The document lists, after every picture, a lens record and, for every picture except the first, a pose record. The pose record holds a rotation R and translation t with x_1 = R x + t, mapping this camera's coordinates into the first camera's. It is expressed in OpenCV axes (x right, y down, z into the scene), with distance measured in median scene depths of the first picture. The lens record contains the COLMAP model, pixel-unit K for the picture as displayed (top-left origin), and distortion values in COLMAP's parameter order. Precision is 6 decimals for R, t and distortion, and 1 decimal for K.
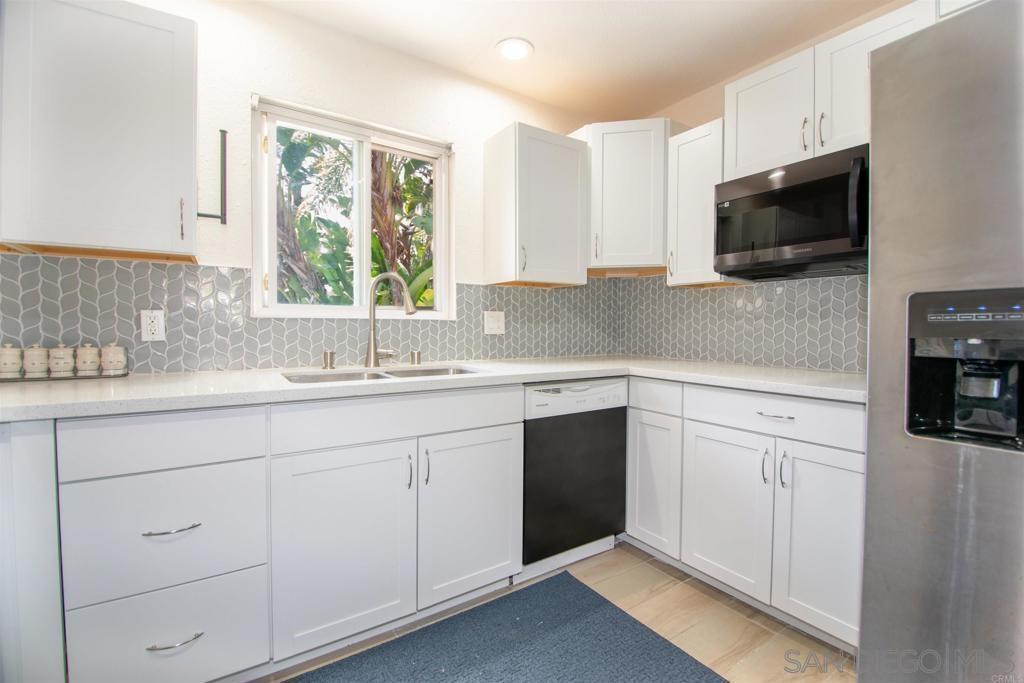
lens RADIAL K [[448.2, 0, 521.0], [0, 448.2, 335.9], [0, 0, 1]] dist [-0.003653, -0.008670]
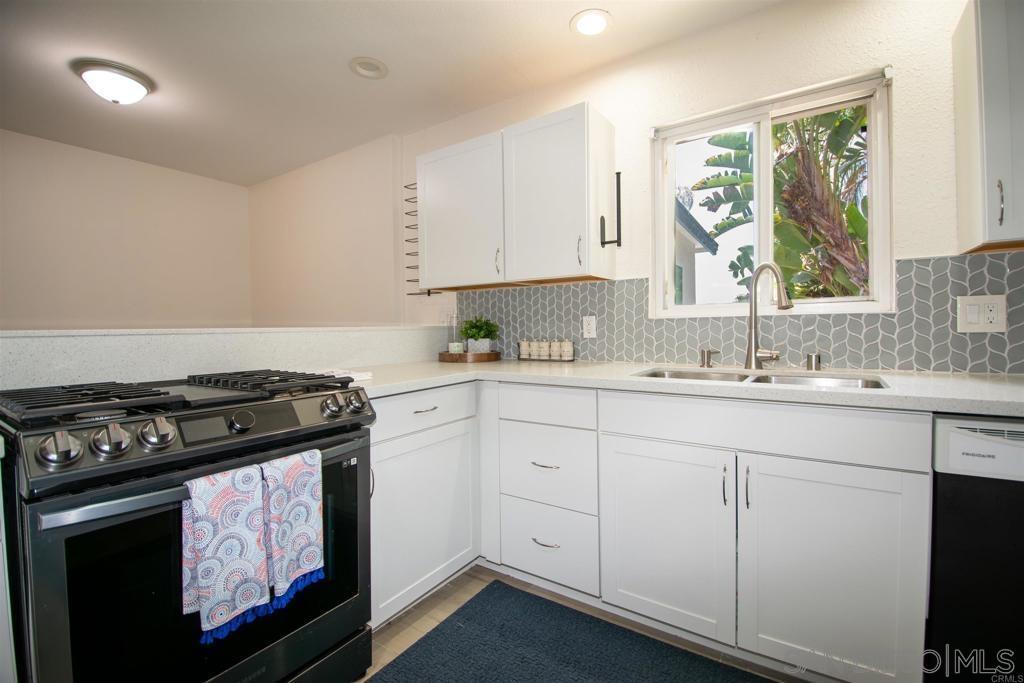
lens RADIAL K [[448.2, 0, 518.8], [0, 448.2, 336.4], [0, 0, 1]] dist [-0.003653, -0.008670]
pose [[0.367956, 0.006950, -0.929817, 0.348287], [-0.001177, 0.999975, 0.007009, -0.002719], [0.929842, -0.001485, 0.367955, 0.228408]]
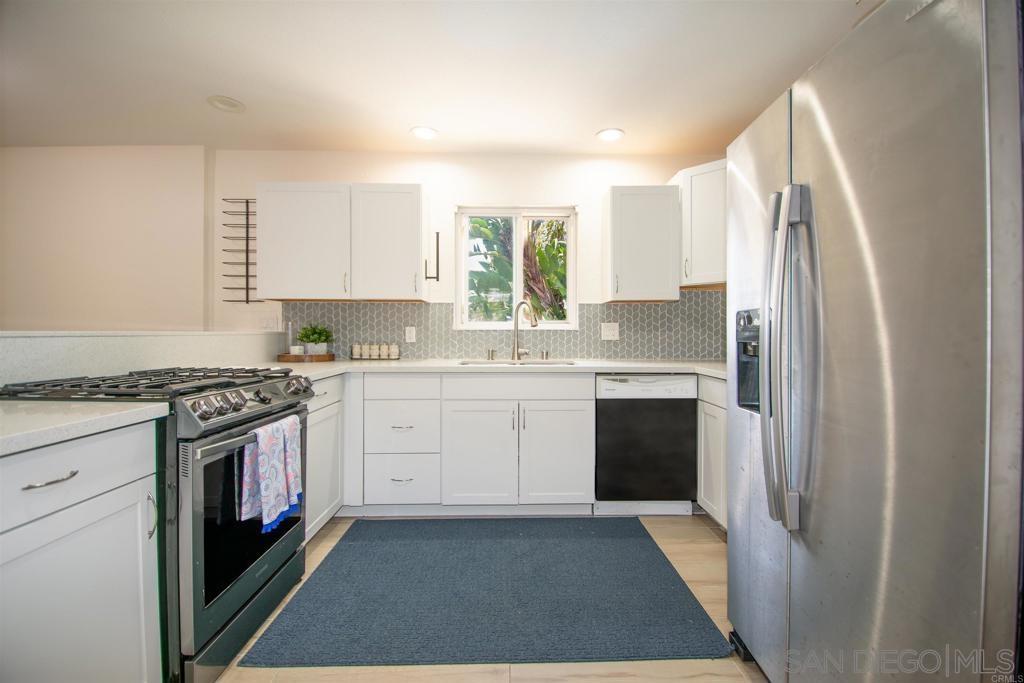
lens RADIAL K [[448.2, 0, 517.4], [0, 448.2, 336.2], [0, 0, 1]] dist [-0.003653, -0.008670]
pose [[0.834906, -0.001206, -0.550391, 0.566971], [-0.007268, 0.999886, -0.013216, 0.005964], [0.550345, 0.015035, 0.834802, -0.341127]]
